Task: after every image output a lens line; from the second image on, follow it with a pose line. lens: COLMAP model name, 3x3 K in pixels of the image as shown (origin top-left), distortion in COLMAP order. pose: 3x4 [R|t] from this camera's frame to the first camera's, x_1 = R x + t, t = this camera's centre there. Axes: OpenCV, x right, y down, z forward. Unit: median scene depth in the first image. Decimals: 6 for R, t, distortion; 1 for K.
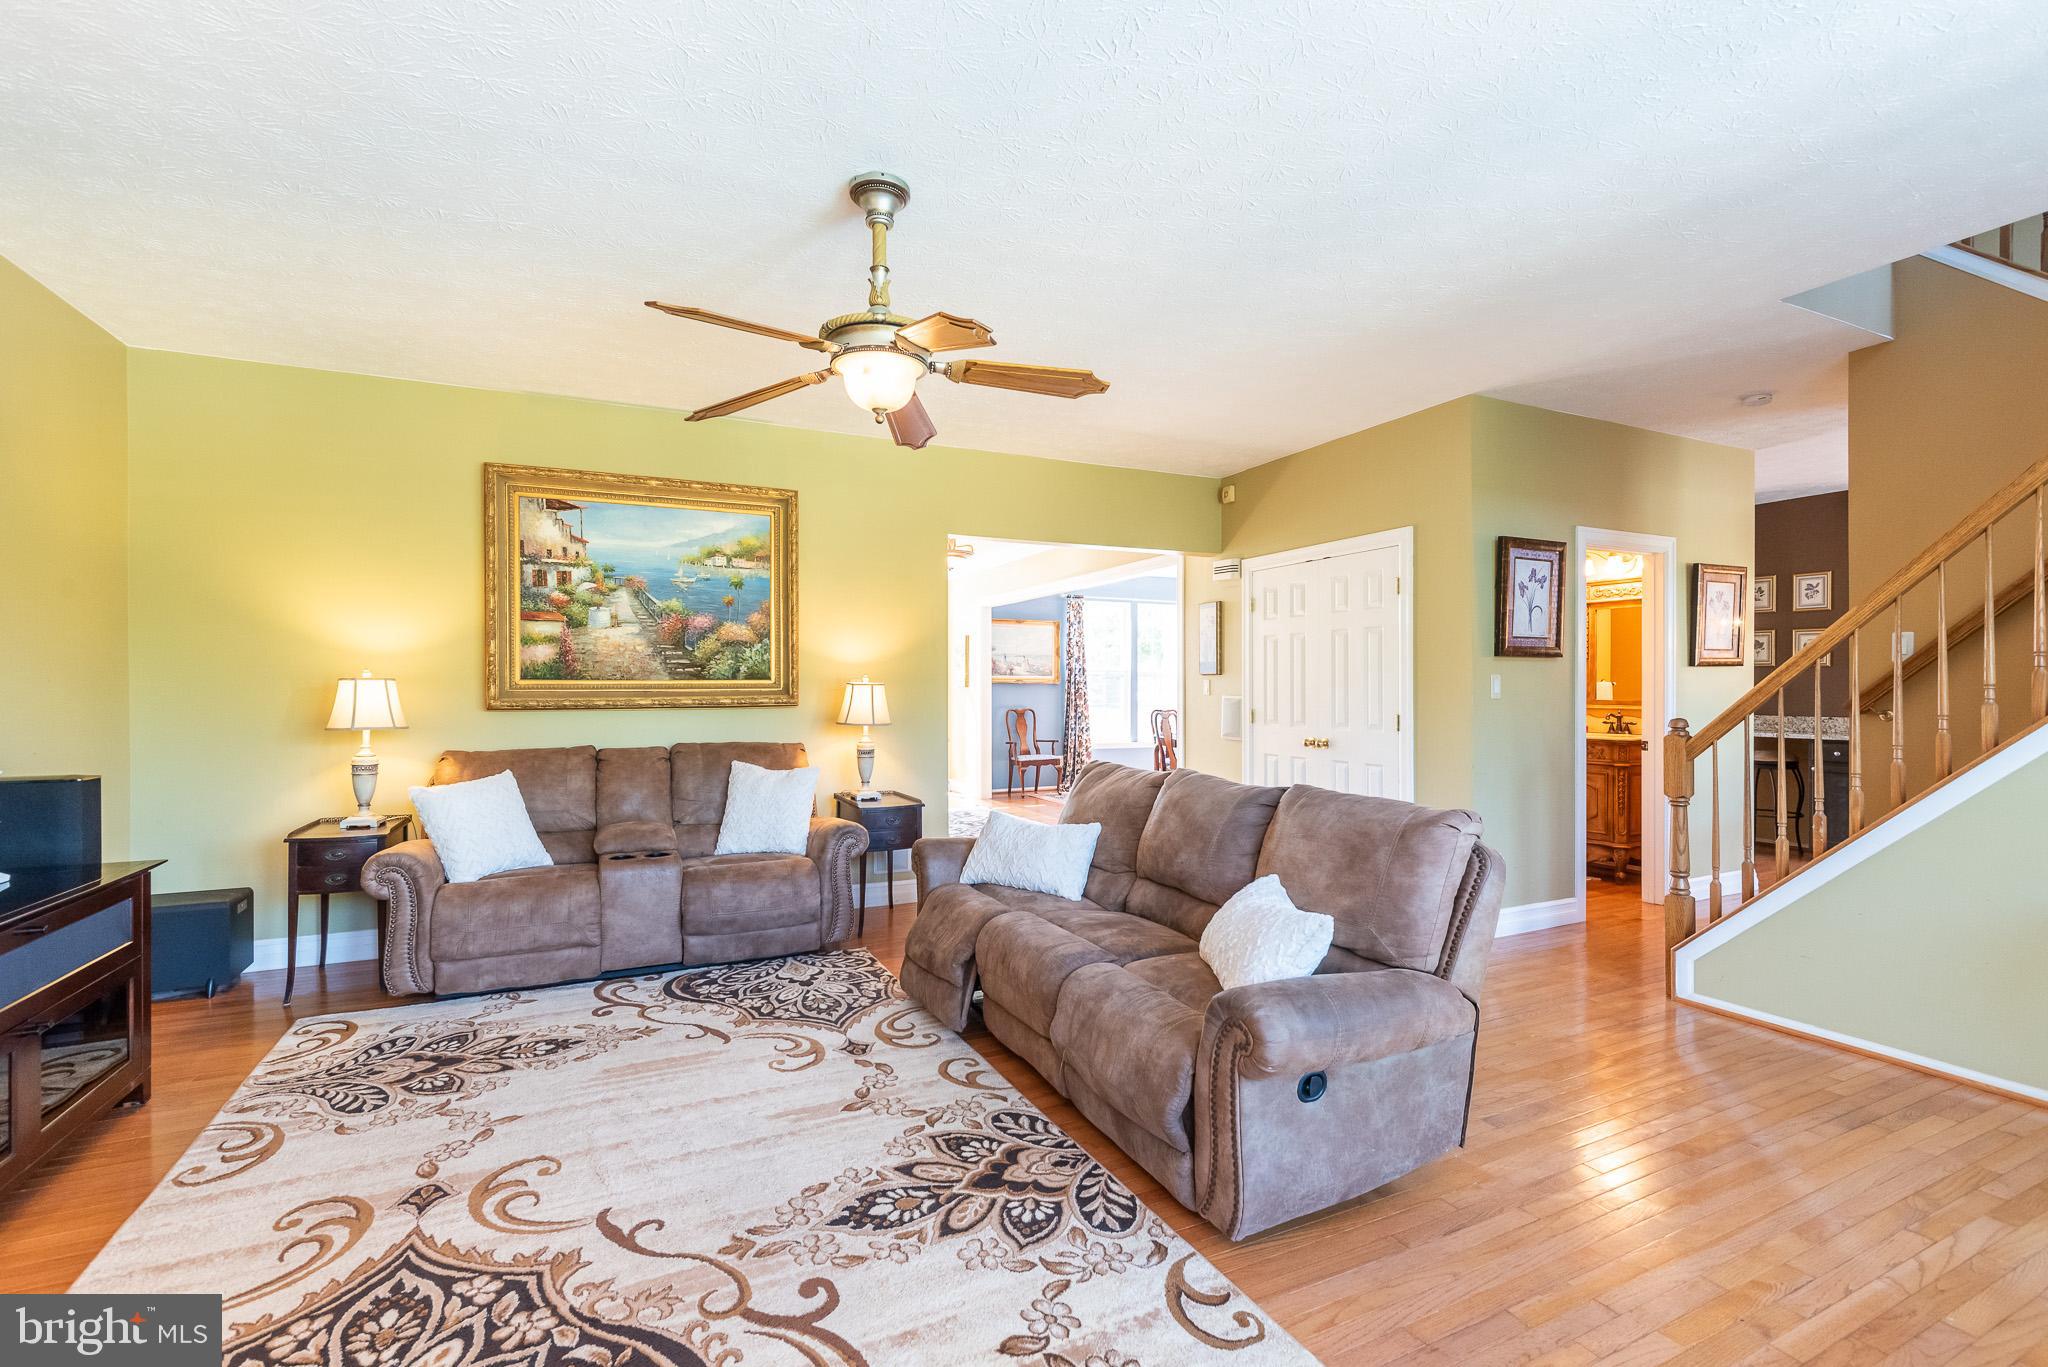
lens RADIAL K [[893.4, 0, 1025.6], [0, 893.4, 684.8], [0, 0, 1]] dist [-0.000609, -0.001151]
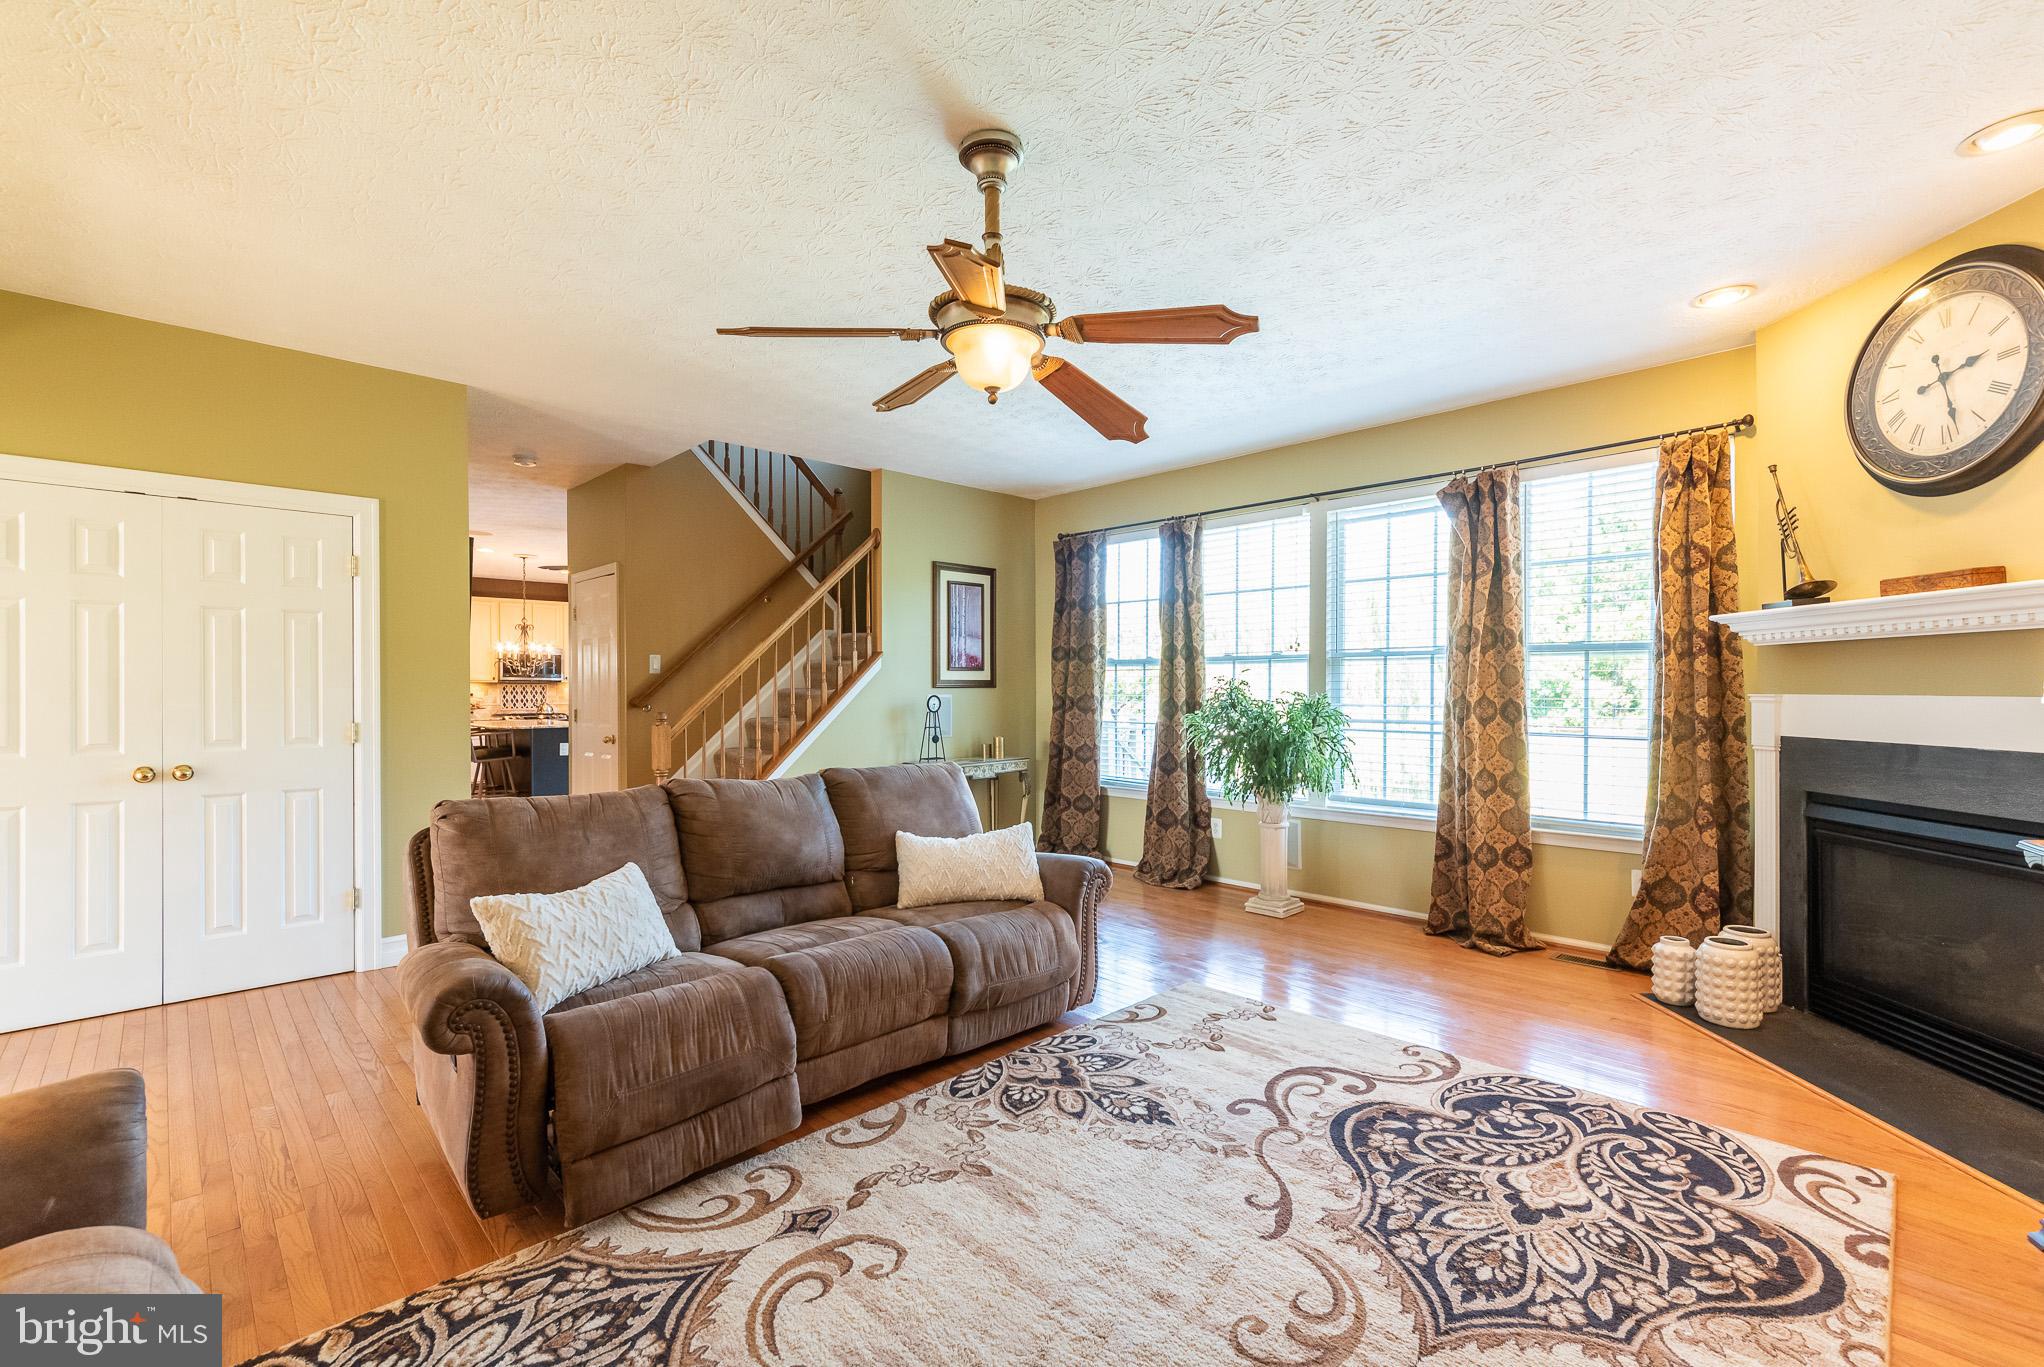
lens RADIAL K [[901.6, 0, 1029.1], [0, 901.6, 691.4], [0, 0, 1]] dist [-0.000236, -0.000184]
pose [[-0.316420, -0.000879, 0.948619, -1.423460], [0.000105, 1.000000, 0.000961, 0.008393], [-0.948619, 0.000404, -0.316420, 1.690134]]
